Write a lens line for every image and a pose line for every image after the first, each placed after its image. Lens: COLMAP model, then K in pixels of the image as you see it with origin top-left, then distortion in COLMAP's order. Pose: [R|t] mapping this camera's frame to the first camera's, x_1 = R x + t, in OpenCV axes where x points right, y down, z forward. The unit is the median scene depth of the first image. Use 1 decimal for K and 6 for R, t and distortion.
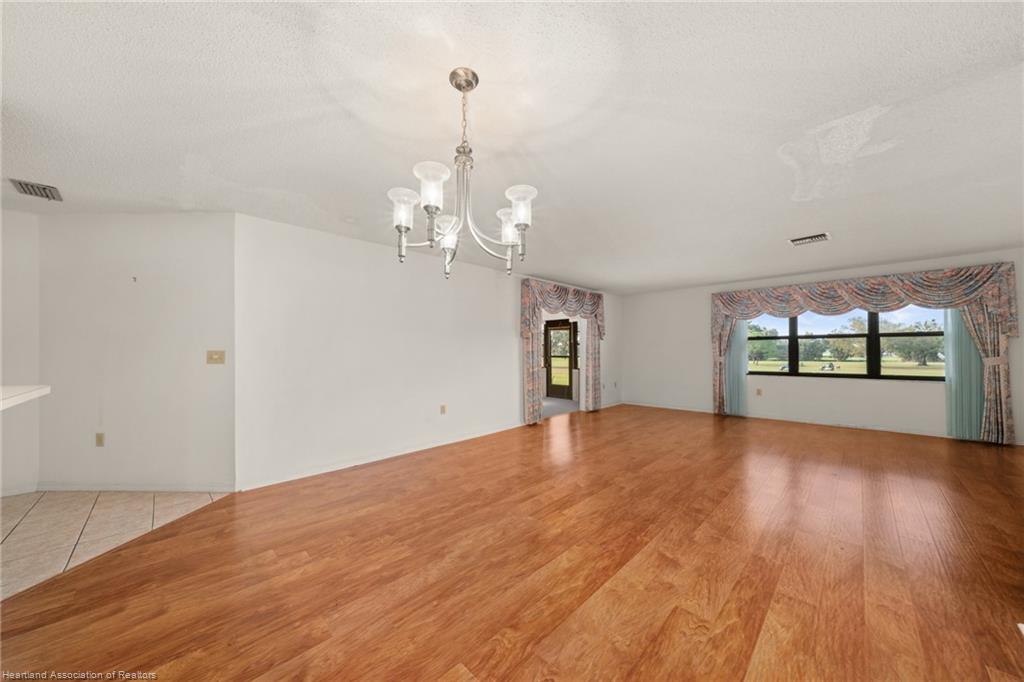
lens RADIAL K [[352.9, 0, 501.7], [0, 352.9, 347.3], [0, 0, 1]] dist [-0.007064, -0.000047]
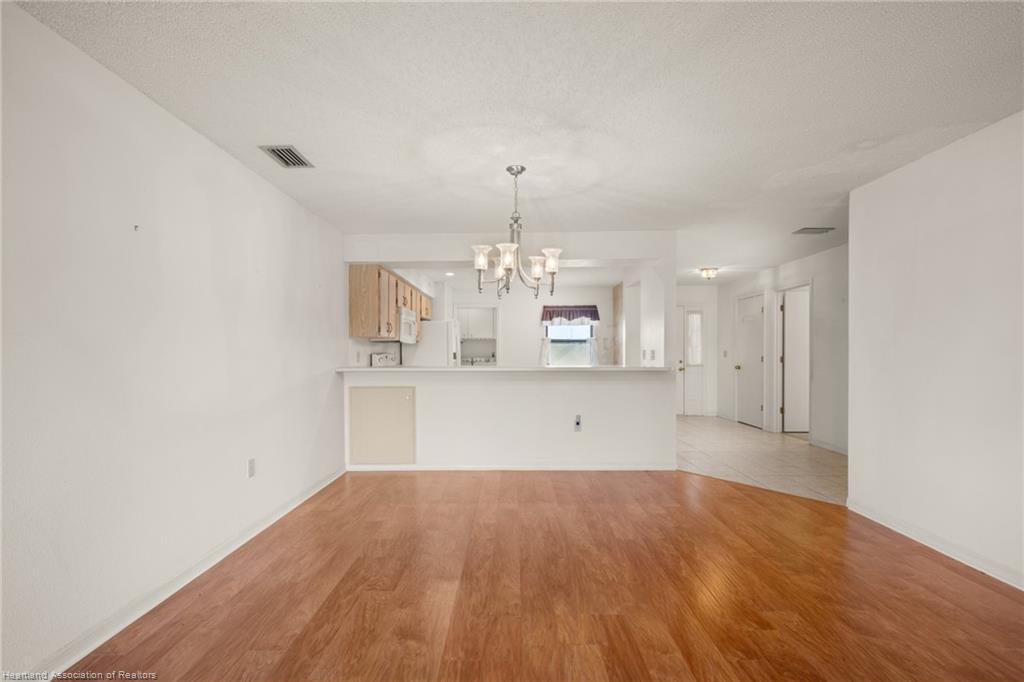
lens RADIAL K [[445.7, 0, 509.4], [0, 445.7, 356.7], [0, 0, 1]] dist [-0.000963, 0.000013]
pose [[-0.707788, 0.014802, -0.706269, 0.463495], [0.014791, 0.999872, 0.006132, 0.006439], [0.706270, -0.006106, -0.707917, 0.856665]]
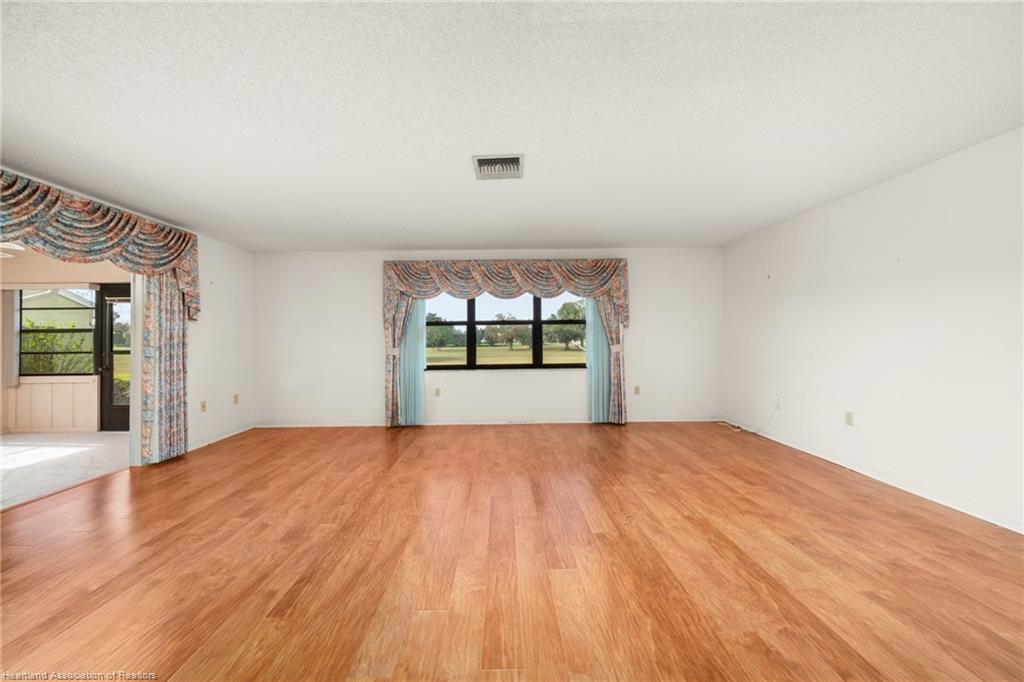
lens RADIAL K [[355.0, 0, 504.8], [0, 355.0, 330.1], [0, 0, 1]] dist [-0.007886, -0.000082]
pose [[0.691678, 0.011789, 0.722110, 0.376046], [-0.001373, 0.999886, -0.015008, 0.000482], [-0.722205, 0.009390, 0.691615, 0.490551]]
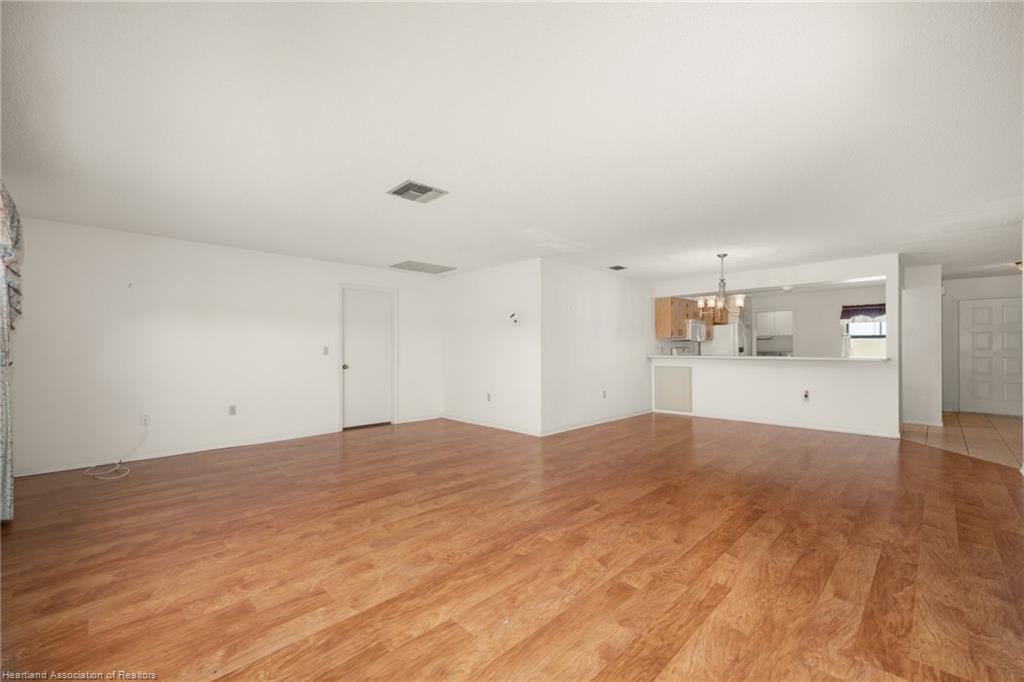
lens RADIAL K [[421.5, 0, 502.7], [0, 421.5, 345.9], [0, 0, 1]] dist [-0.001554, 0.000111]
pose [[-0.999965, 0.007501, 0.003756, 0.641413], [0.007439, 0.999843, -0.016061, 0.016426], [-0.003876, -0.016033, -0.999864, 1.685080]]
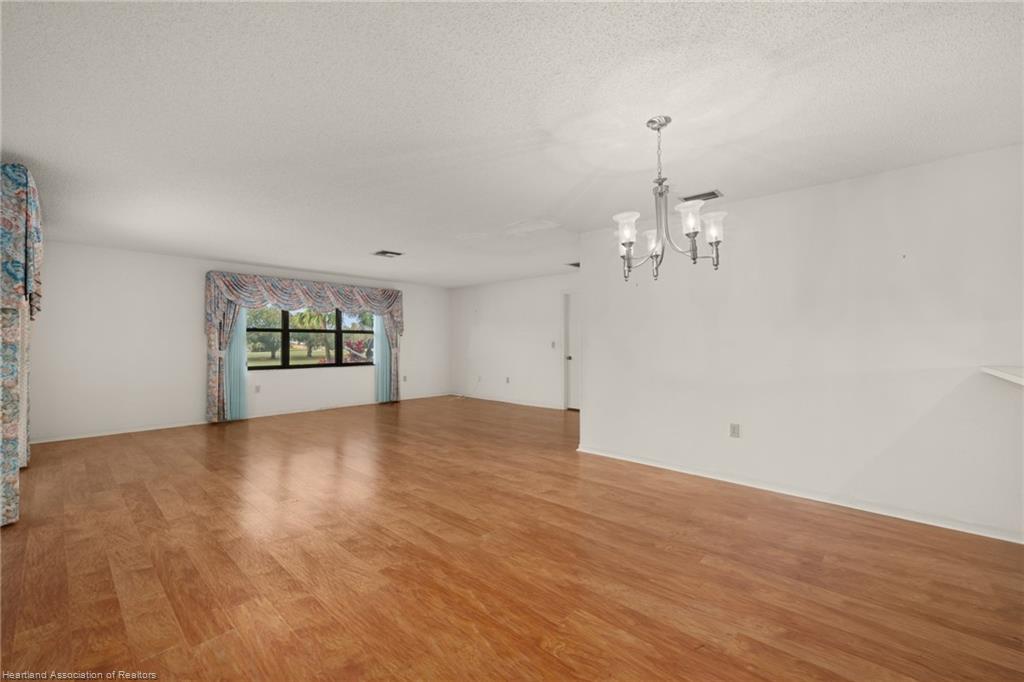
lens RADIAL K [[421.5, 0, 502.7], [0, 421.5, 345.9], [0, 0, 1]] dist [-0.001554, 0.000111]
pose [[-0.046211, -0.003723, 0.998925, -0.568279], [-0.012211, 0.999920, 0.003162, 0.006780], [-0.998857, -0.012052, -0.046253, 0.599635]]
